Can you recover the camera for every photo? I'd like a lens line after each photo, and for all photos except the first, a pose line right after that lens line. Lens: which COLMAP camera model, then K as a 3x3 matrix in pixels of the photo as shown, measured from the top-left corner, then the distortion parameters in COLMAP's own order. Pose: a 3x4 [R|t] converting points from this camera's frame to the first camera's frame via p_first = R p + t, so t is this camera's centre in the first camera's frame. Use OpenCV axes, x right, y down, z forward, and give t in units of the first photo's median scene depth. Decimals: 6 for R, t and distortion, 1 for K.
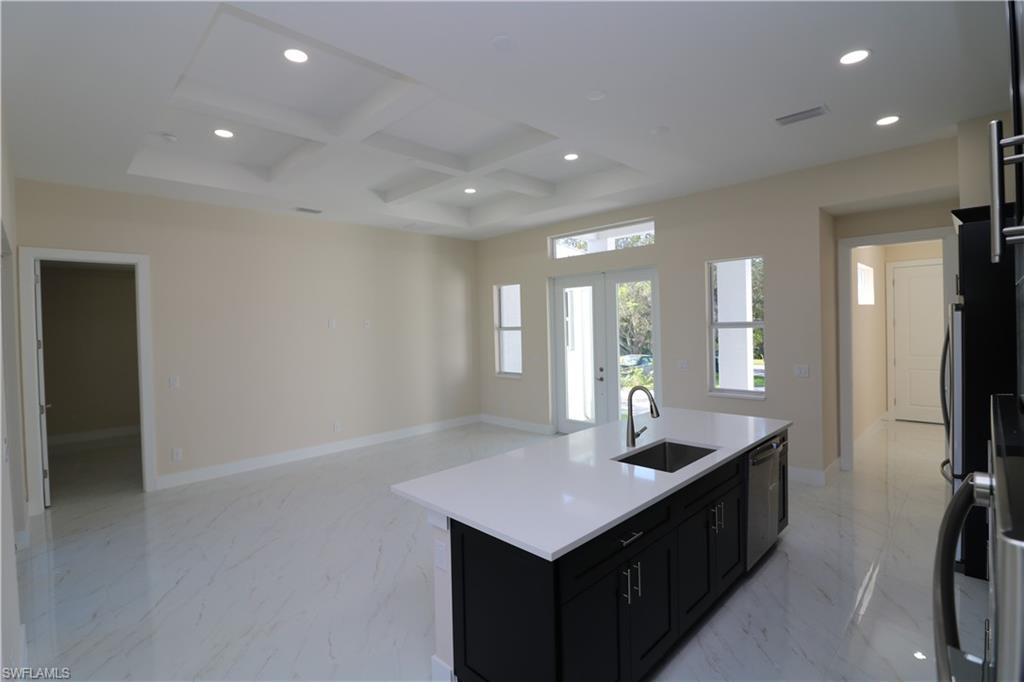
lens RADIAL K [[477.9, 0, 514.0], [0, 477.9, 339.3], [0, 0, 1]] dist [0.001230, -0.002370]
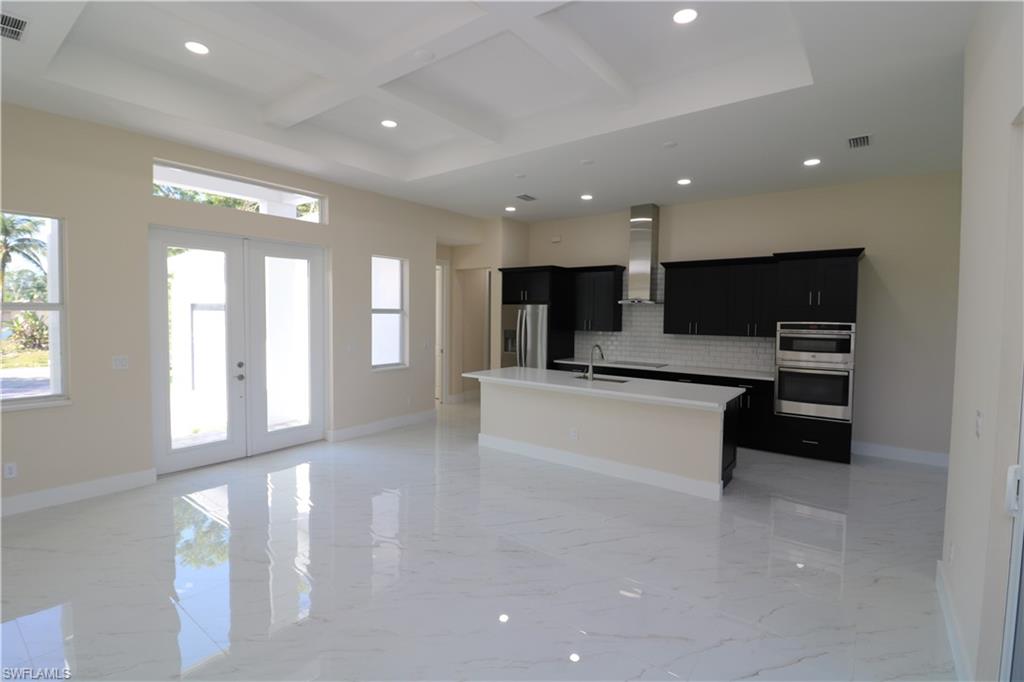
lens RADIAL K [[477.9, 0, 508.6], [0, 477.9, 339.3], [0, 0, 1]] dist [0.001230, -0.002370]
pose [[-0.124424, -0.036630, 0.991553, -0.644019], [0.005681, 0.999276, 0.037628, -0.002674], [-0.992213, 0.010314, -0.124125, 0.703269]]
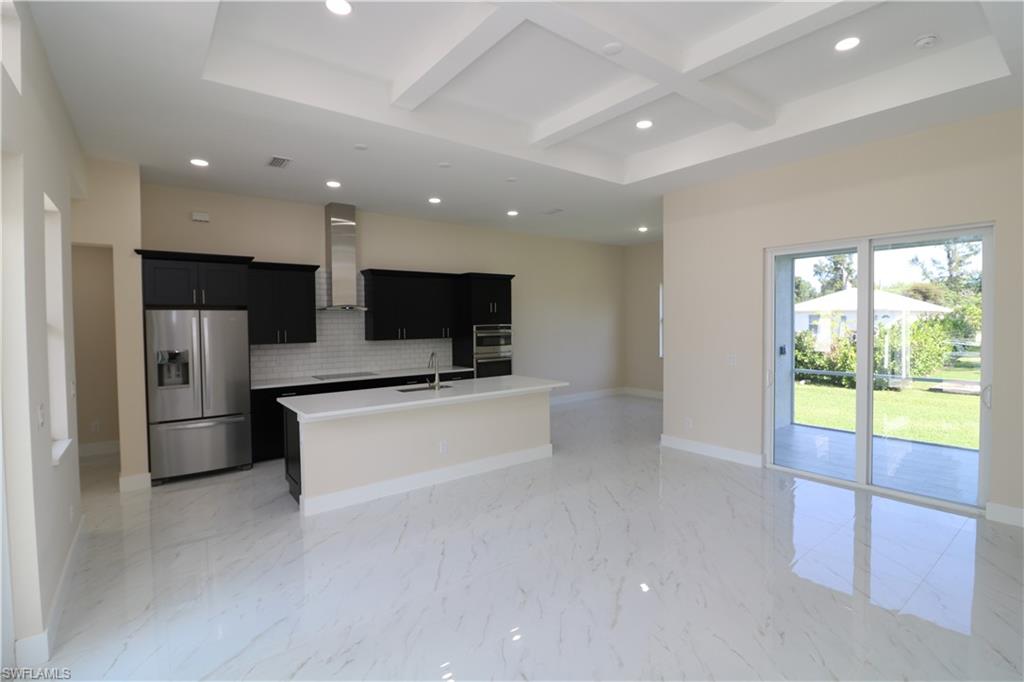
lens RADIAL K [[477.9, 0, 511.0], [0, 477.9, 337.2], [0, 0, 1]] dist [0.001230, -0.002370]
pose [[-0.990982, 0.025434, 0.131556, -0.101286], [0.031680, 0.998457, 0.045603, -0.018750], [-0.130193, 0.049359, -0.990259, 1.206370]]
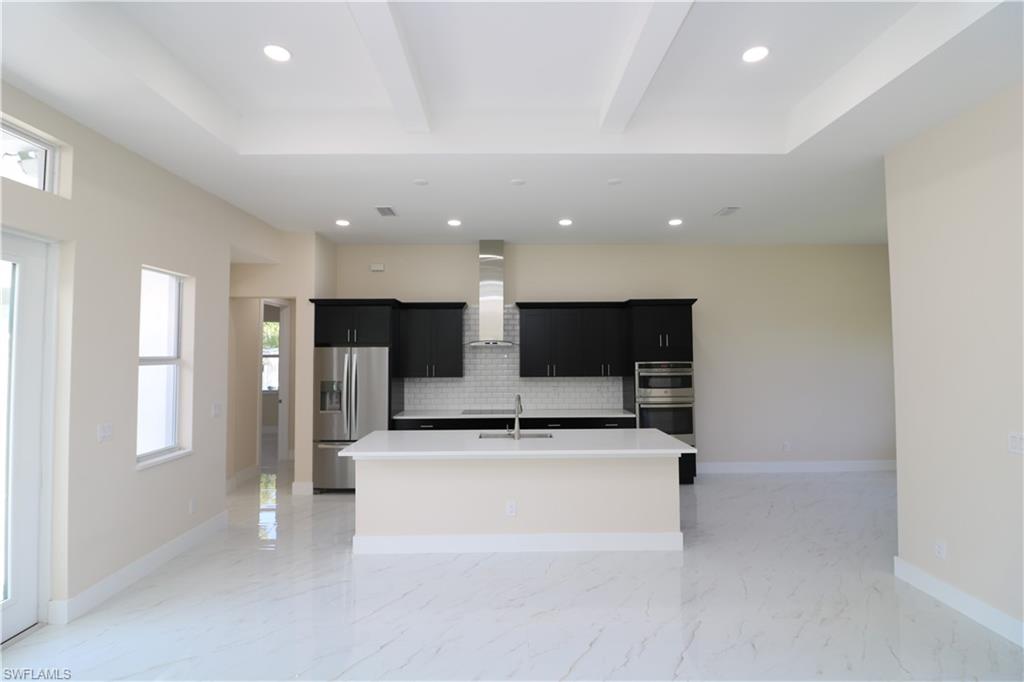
lens RADIAL K [[477.9, 0, 510.3], [0, 477.9, 334.2], [0, 0, 1]] dist [0.001230, -0.002370]
pose [[-0.715130, 0.052266, 0.697035, -0.338778], [0.029229, 0.998564, -0.044889, -0.018165], [-0.698380, -0.011728, -0.715631, 0.949469]]
